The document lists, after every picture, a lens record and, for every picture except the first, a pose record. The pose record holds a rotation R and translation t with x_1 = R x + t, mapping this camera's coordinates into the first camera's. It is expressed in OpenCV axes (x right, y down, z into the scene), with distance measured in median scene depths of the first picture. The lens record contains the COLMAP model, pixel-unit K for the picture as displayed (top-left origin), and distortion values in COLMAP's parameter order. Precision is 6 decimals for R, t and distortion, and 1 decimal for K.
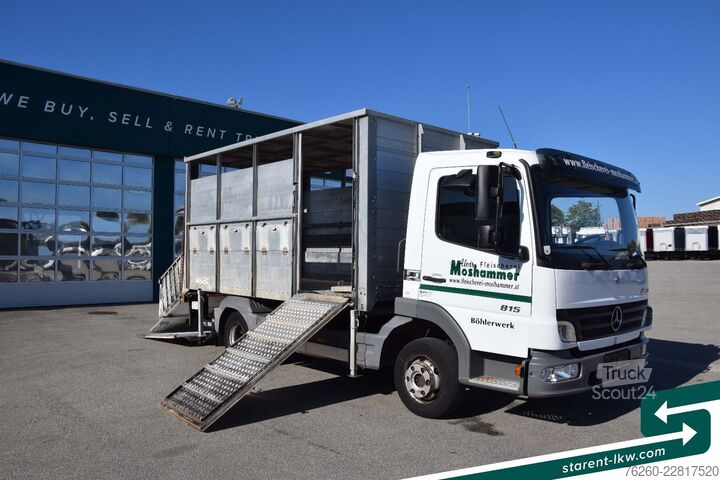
lens RADIAL K [[565.9, 0, 360.0], [0, 565.9, 240.0], [0, 0, 1]] dist [-0.165455, -0.000026]
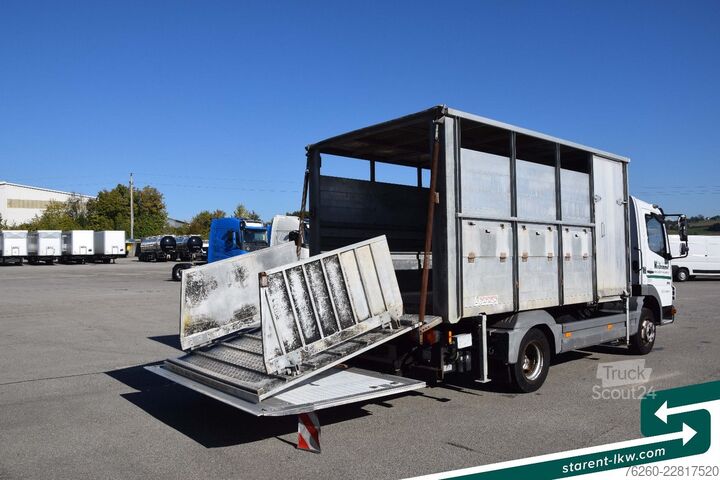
lens RADIAL K [[553.1, 0, 360.0], [0, 553.1, 240.0], [0, 0, 1]] dist [-0.097393, 0.002017]
pose [[0.043735, 0.024979, 0.998731, -1.080922], [-0.019418, 0.999520, -0.024149, 0.019471], [-0.998854, -0.018338, 0.044199, 1.248888]]
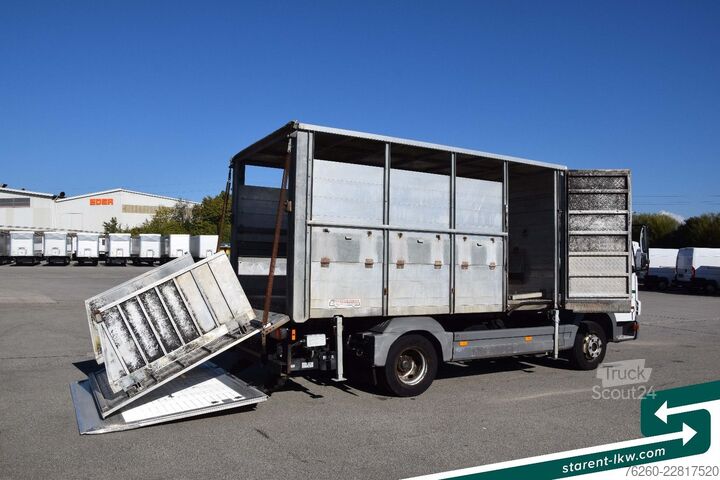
lens RADIAL K [[565.9, 0, 360.0], [0, 565.9, 240.0], [0, 0, 1]] dist [-0.165455, -0.000026]
pose [[0.230094, 0.042474, 0.972241, -1.108424], [-0.043470, 0.998498, -0.033334, 0.015326], [-0.972197, -0.034594, 0.231595, 0.897806]]
